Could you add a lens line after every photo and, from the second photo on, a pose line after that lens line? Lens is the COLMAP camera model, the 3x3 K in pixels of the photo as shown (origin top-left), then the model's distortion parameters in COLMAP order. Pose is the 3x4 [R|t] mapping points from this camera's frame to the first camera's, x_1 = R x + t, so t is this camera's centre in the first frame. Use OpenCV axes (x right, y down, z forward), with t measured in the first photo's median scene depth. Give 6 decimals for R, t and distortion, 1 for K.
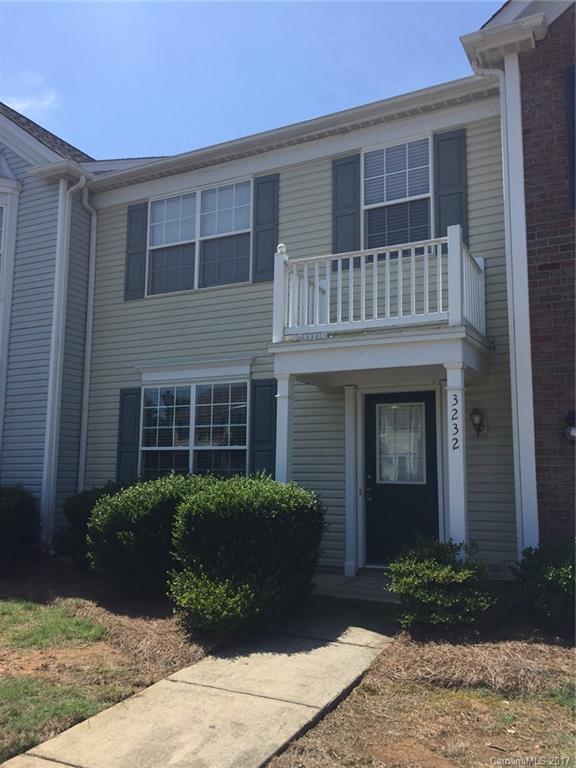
lens RADIAL K [[655.1, 0, 287.8], [0, 655.1, 385.8], [0, 0, 1]] dist [0.049042, -0.067739]
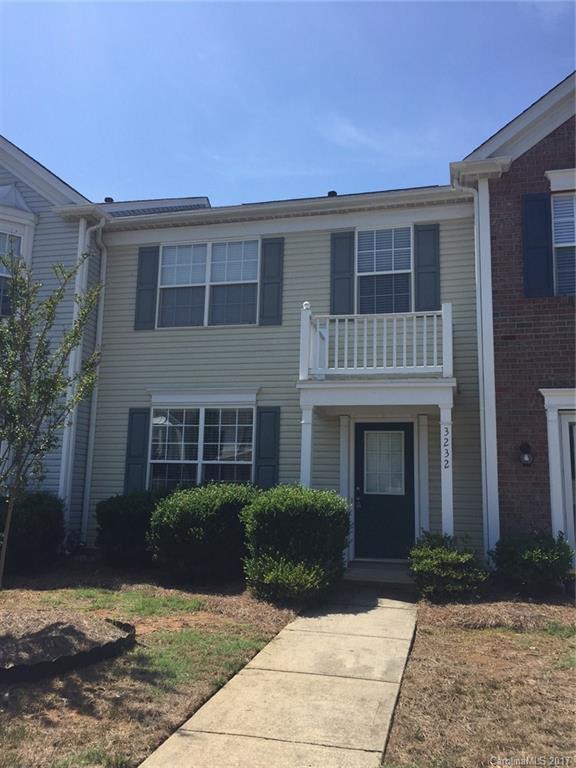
lens RADIAL K [[655.1, 0, 286.9], [0, 655.1, 384.9], [0, 0, 1]] dist [0.049042, -0.067739]
pose [[0.974949, 0.051618, 0.216355, -0.292113], [-0.045421, 0.998405, -0.033522, -0.011625], [-0.217740, 0.022855, 0.975739, -0.204759]]
